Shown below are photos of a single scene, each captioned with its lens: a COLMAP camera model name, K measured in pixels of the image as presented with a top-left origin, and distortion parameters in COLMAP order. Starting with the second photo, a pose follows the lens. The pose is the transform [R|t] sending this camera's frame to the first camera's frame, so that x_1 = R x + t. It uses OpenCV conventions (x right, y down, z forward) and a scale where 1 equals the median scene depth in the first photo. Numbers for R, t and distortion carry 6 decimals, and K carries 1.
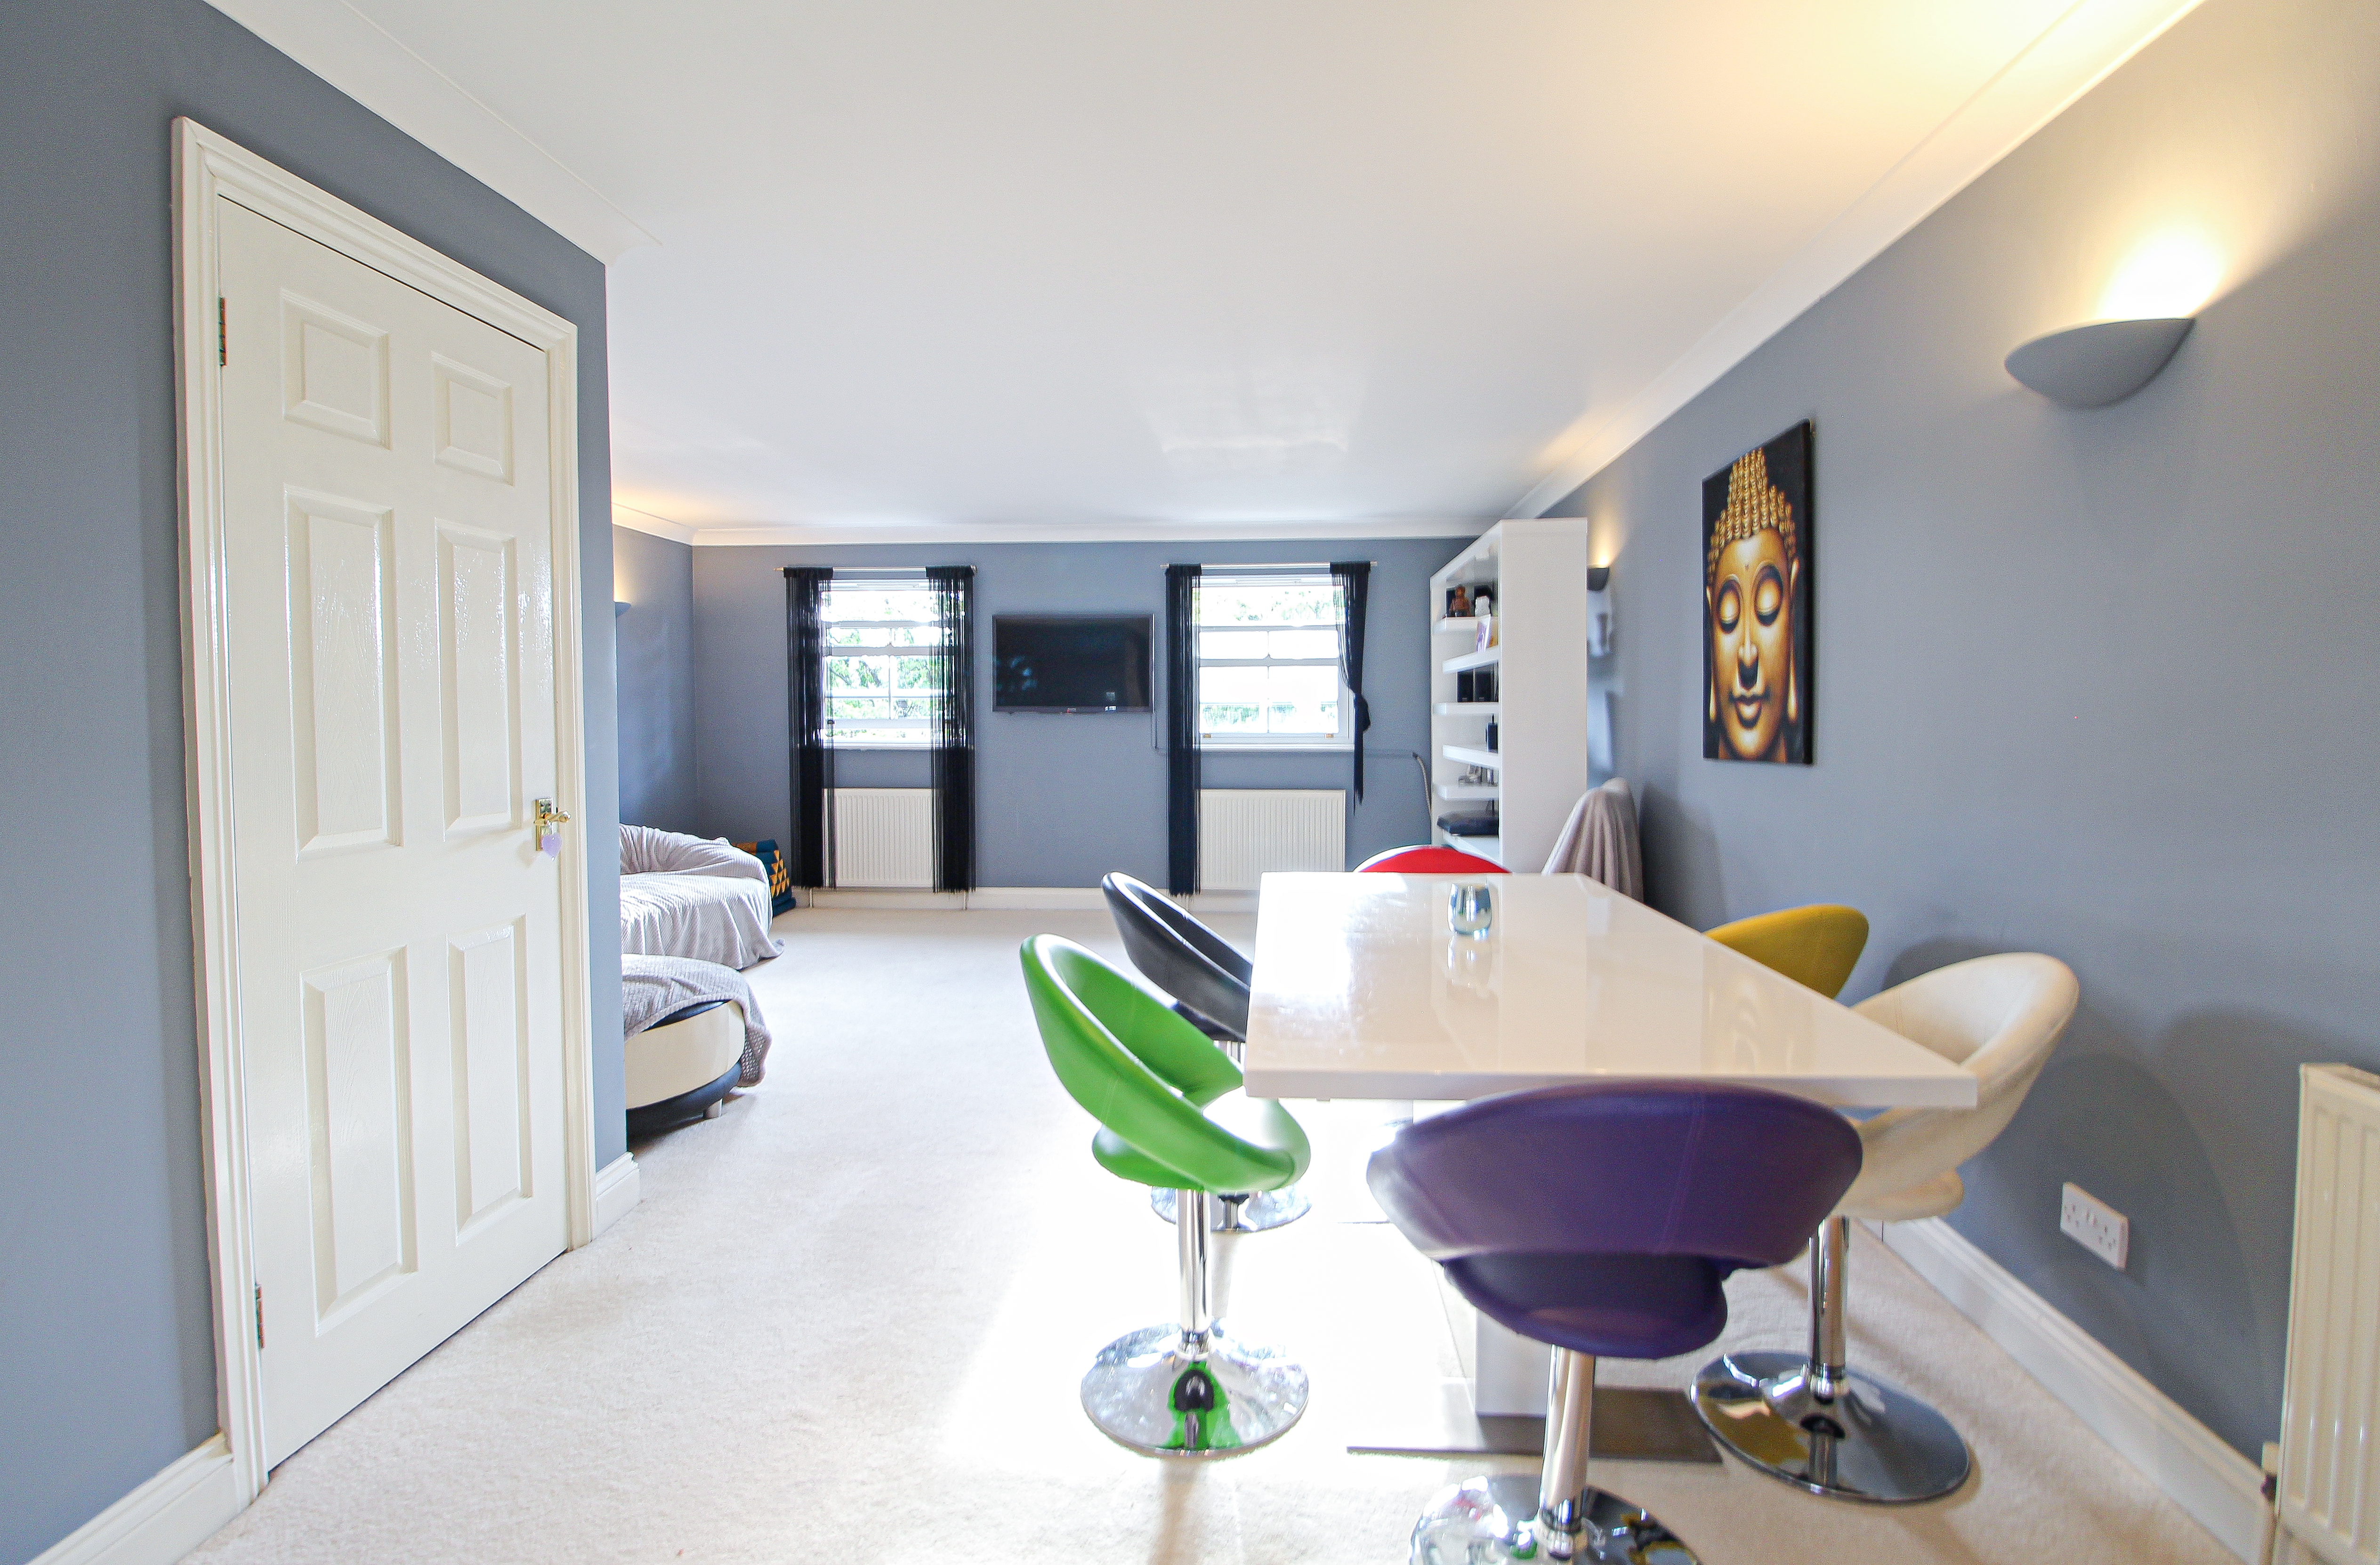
lens RADIAL K [[1129.3, 0, 1204.6], [0, 1129.3, 770.5], [0, 0, 1]] dist [-0.021826, -0.000035]
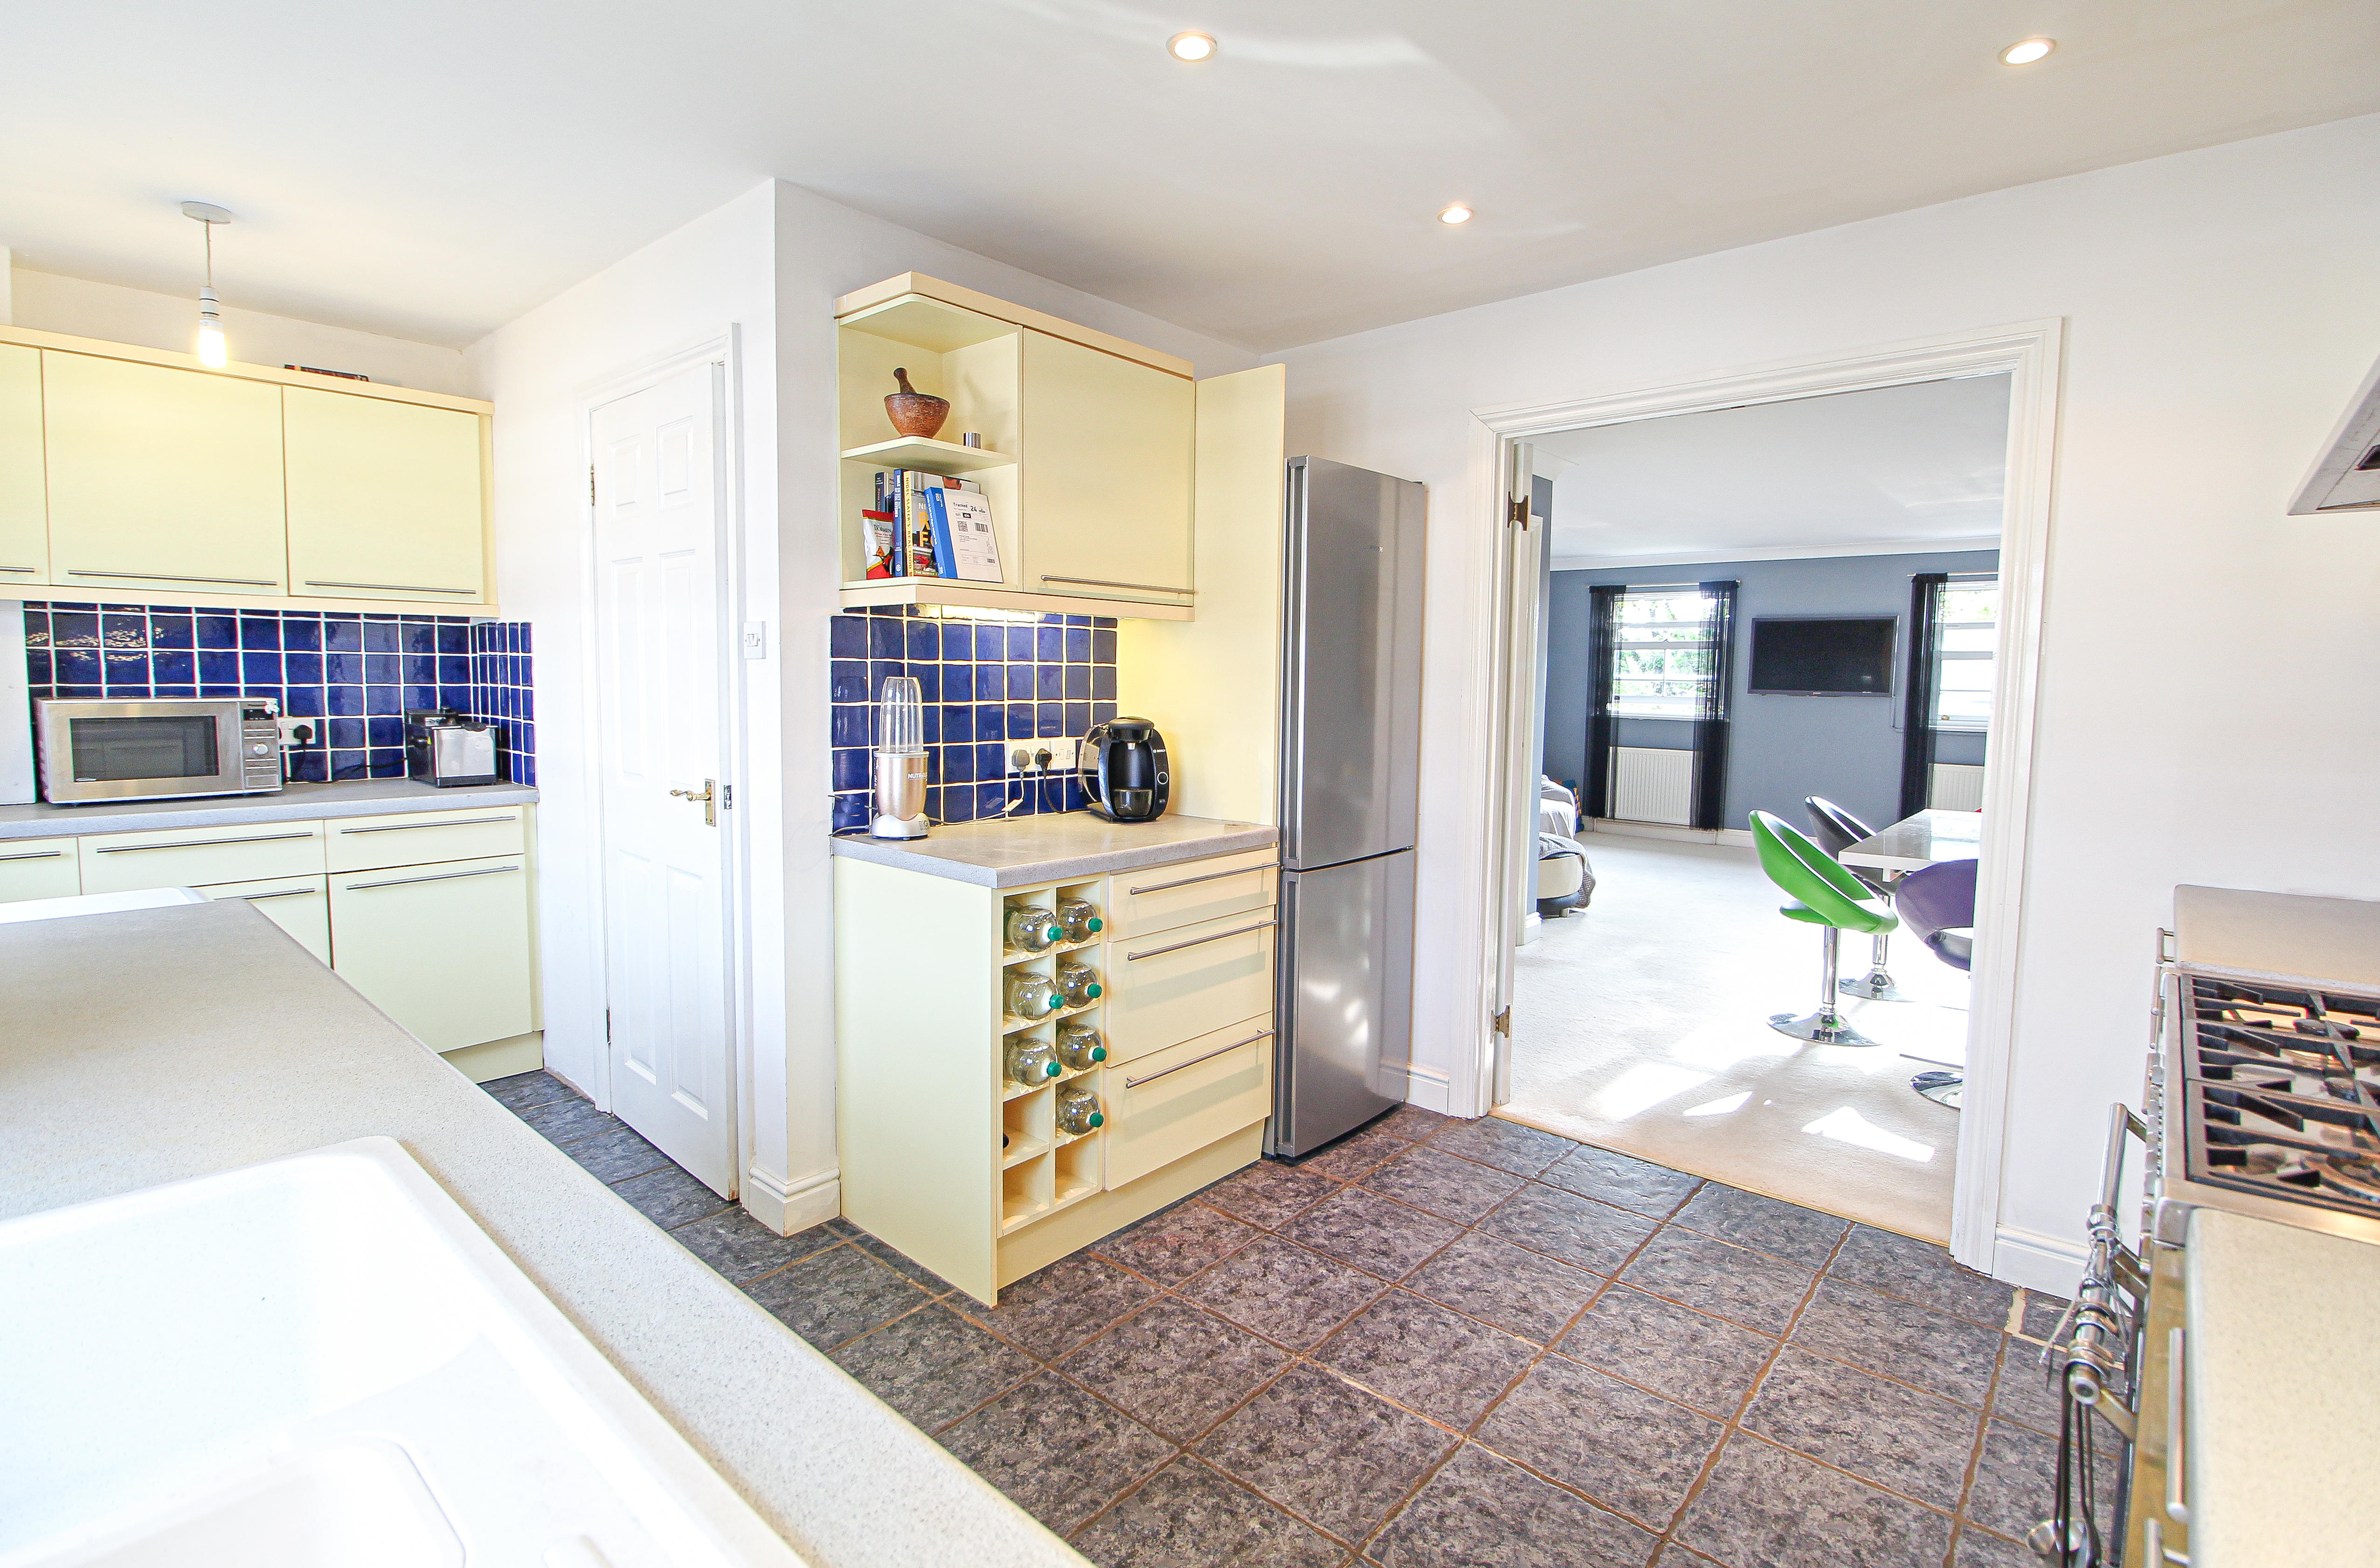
lens RADIAL K [[1110.4, 0, 1191.5], [0, 1110.4, 767.5], [0, 0, 1]] dist [-0.017665, -0.000057]
pose [[0.794723, 0.061613, -0.603837, 0.075225], [-0.045082, 0.998079, 0.042505, 0.007833], [0.605295, -0.006558, 0.795974, -0.393408]]
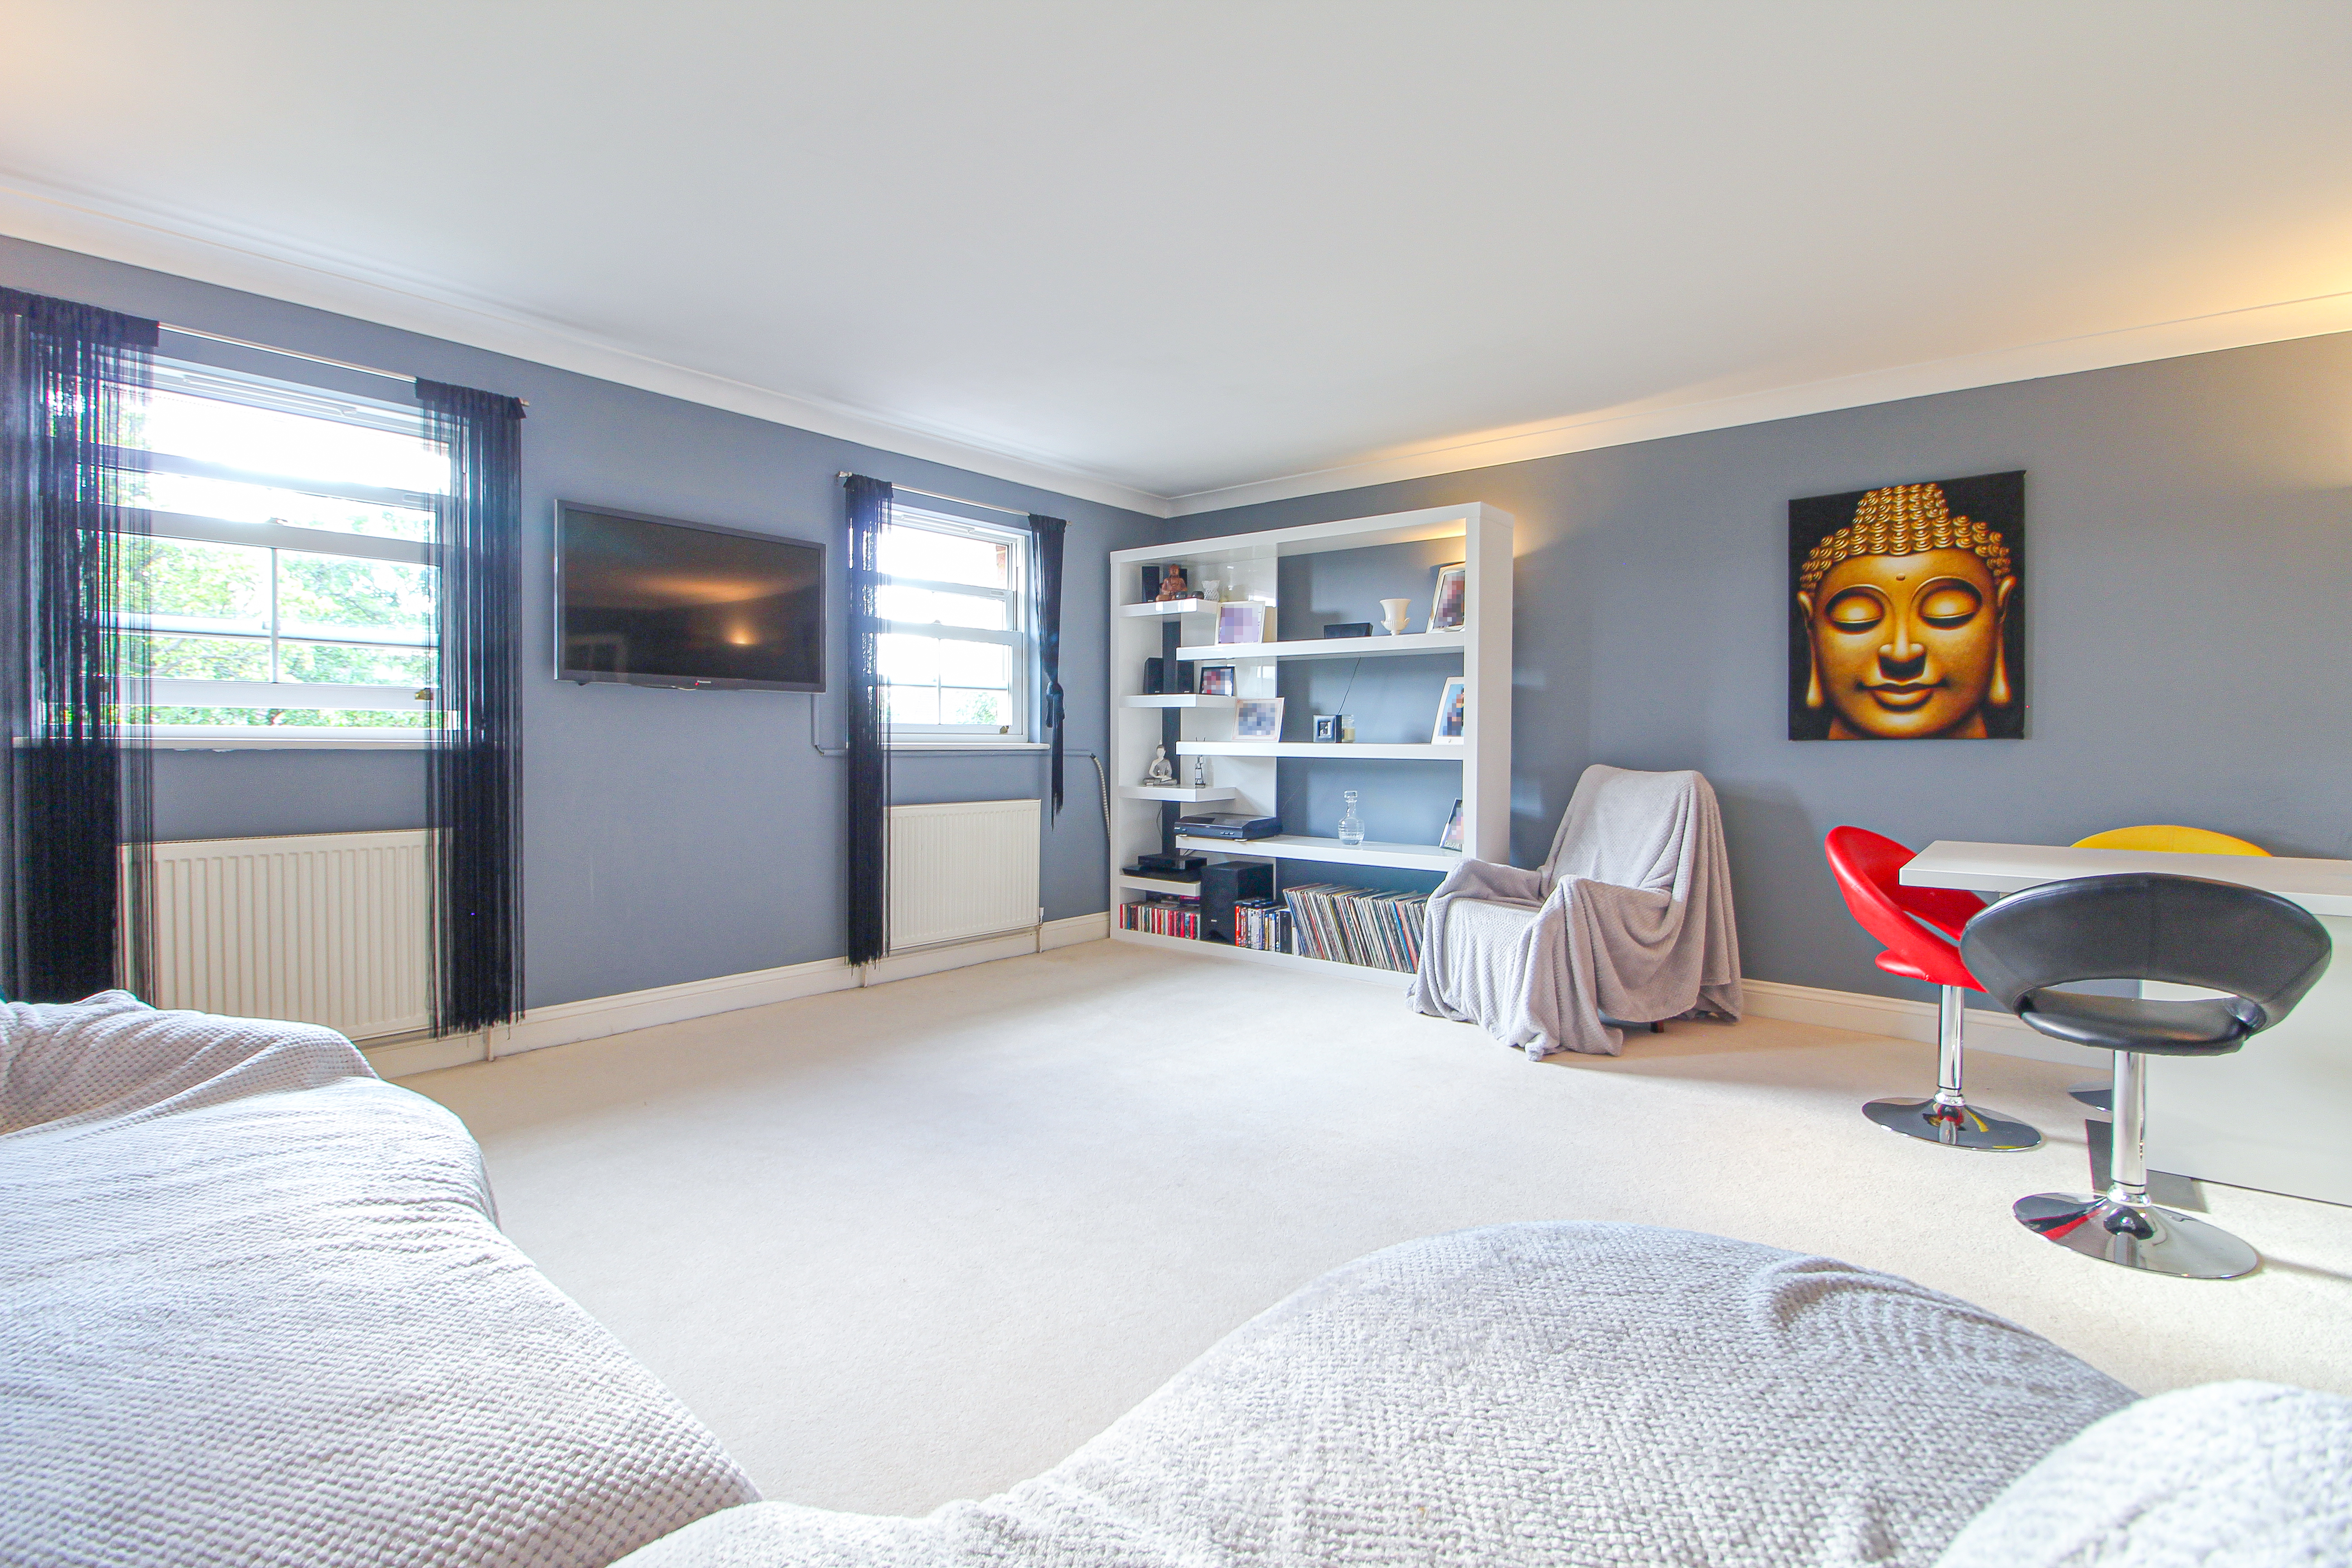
lens RADIAL K [[1105.6, 0, 1171.1], [0, 1105.6, 758.9], [0, 0, 1]] dist [-0.002046, -0.000368]
pose [[0.578715, -0.009771, 0.815471, -0.459910], [0.030959, 0.999471, -0.009995, 0.000554], [-0.814942, 0.031031, 0.578711, 0.463821]]
